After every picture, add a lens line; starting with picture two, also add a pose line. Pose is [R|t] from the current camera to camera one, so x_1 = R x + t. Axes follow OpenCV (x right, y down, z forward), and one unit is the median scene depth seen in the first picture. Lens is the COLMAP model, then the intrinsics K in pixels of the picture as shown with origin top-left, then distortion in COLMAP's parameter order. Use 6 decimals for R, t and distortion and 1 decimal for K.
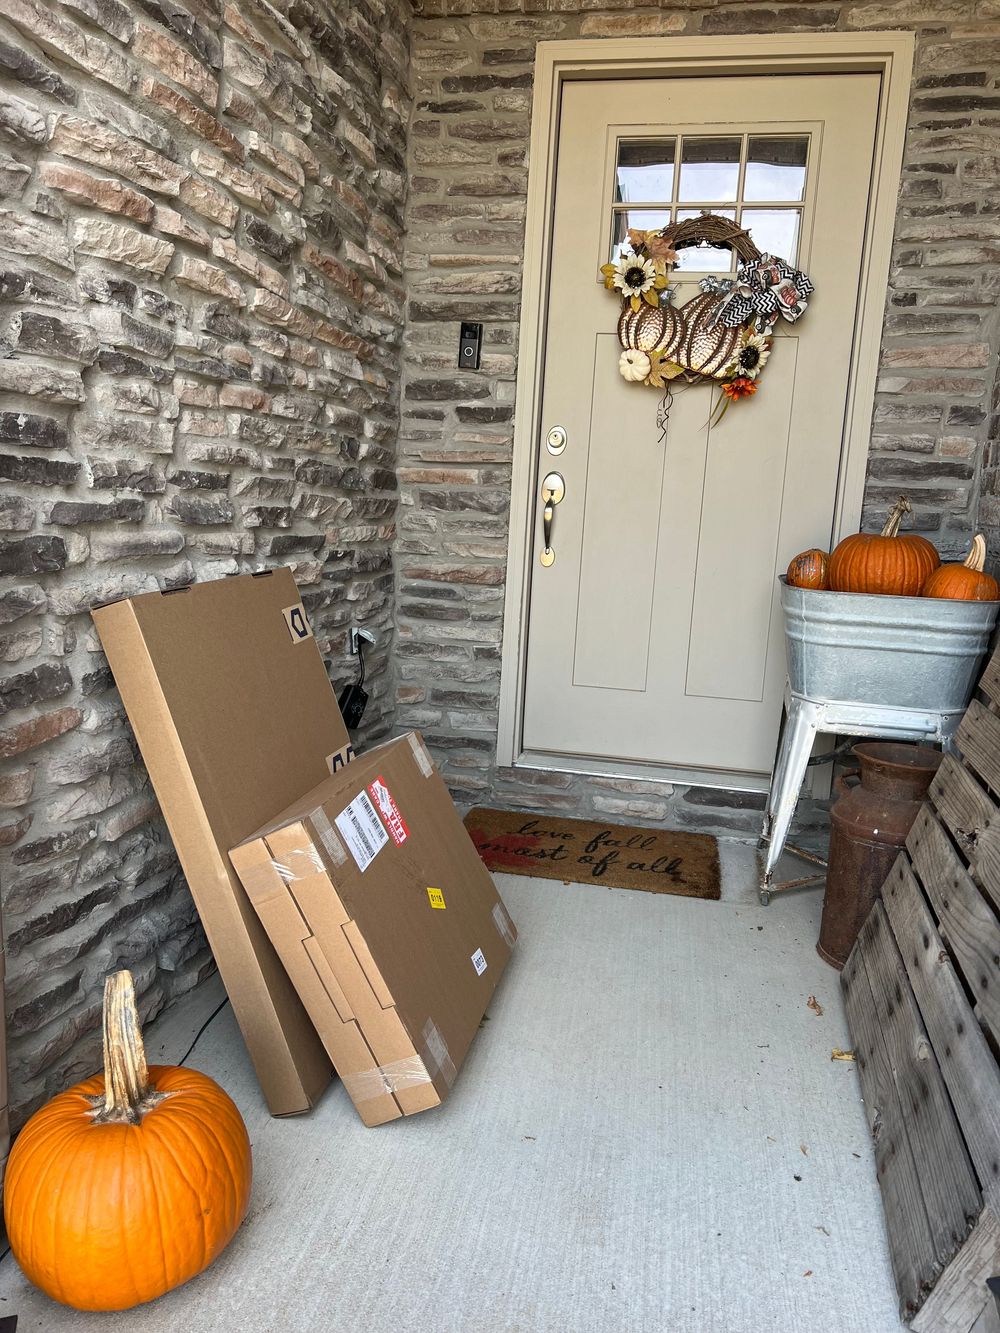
lens RADIAL K [[1022.7, 0, 498.9], [0, 1022.7, 673.6], [0, 0, 1]] dist [0.033823, -0.047769]
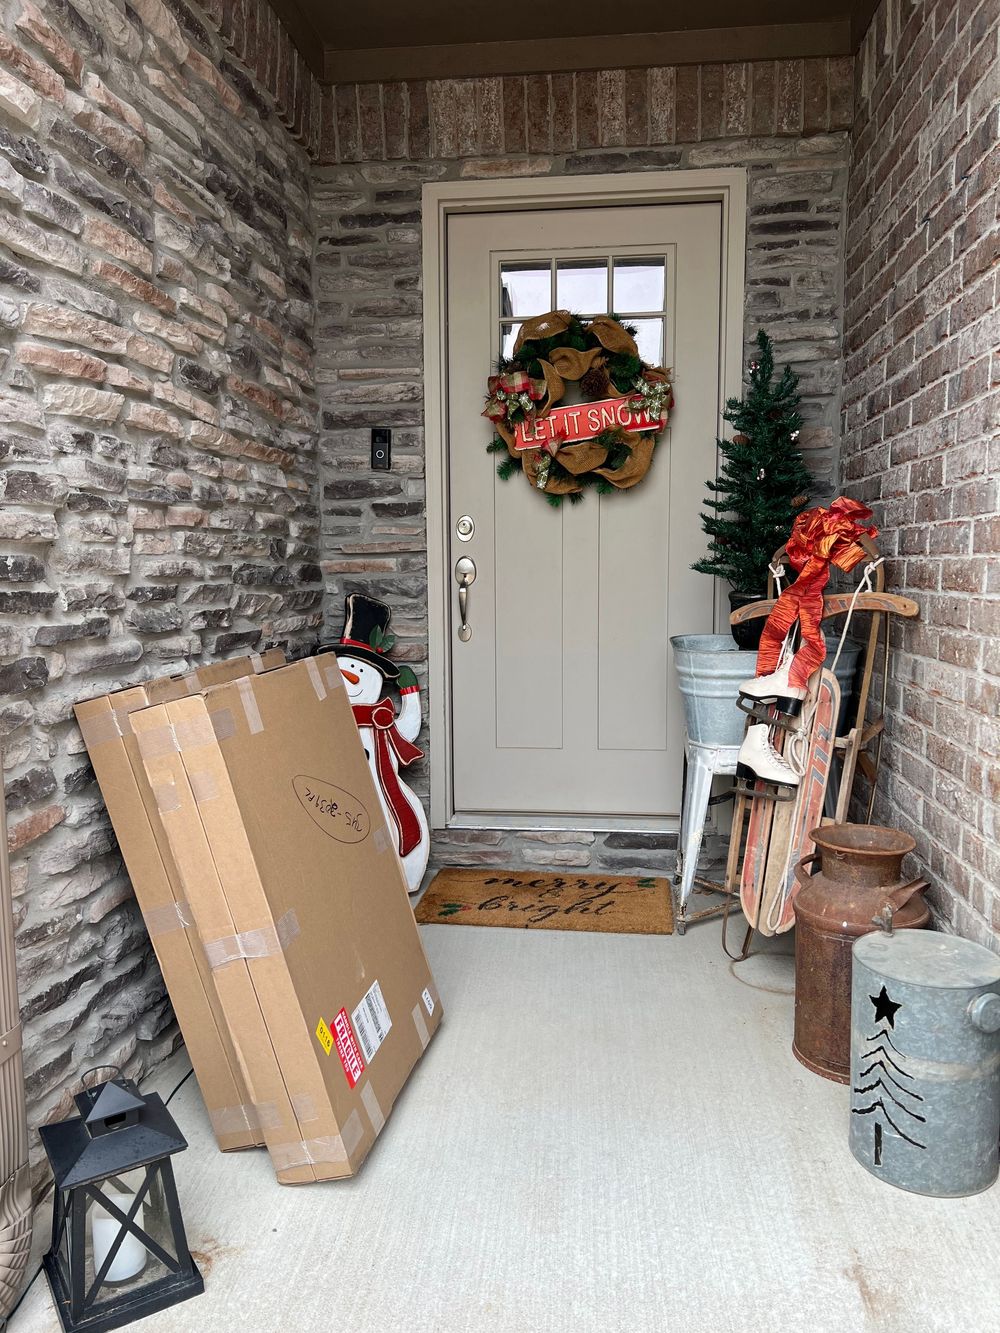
lens RADIAL K [[1022.7, 0, 501.3], [0, 1022.7, 670.2], [0, 0, 1]] dist [0.033823, -0.047769]
pose [[0.994194, -0.068889, 0.082664, -0.009170], [0.073979, 0.995442, -0.060181, -0.007686], [-0.078141, 0.065947, 0.994759, -0.123303]]
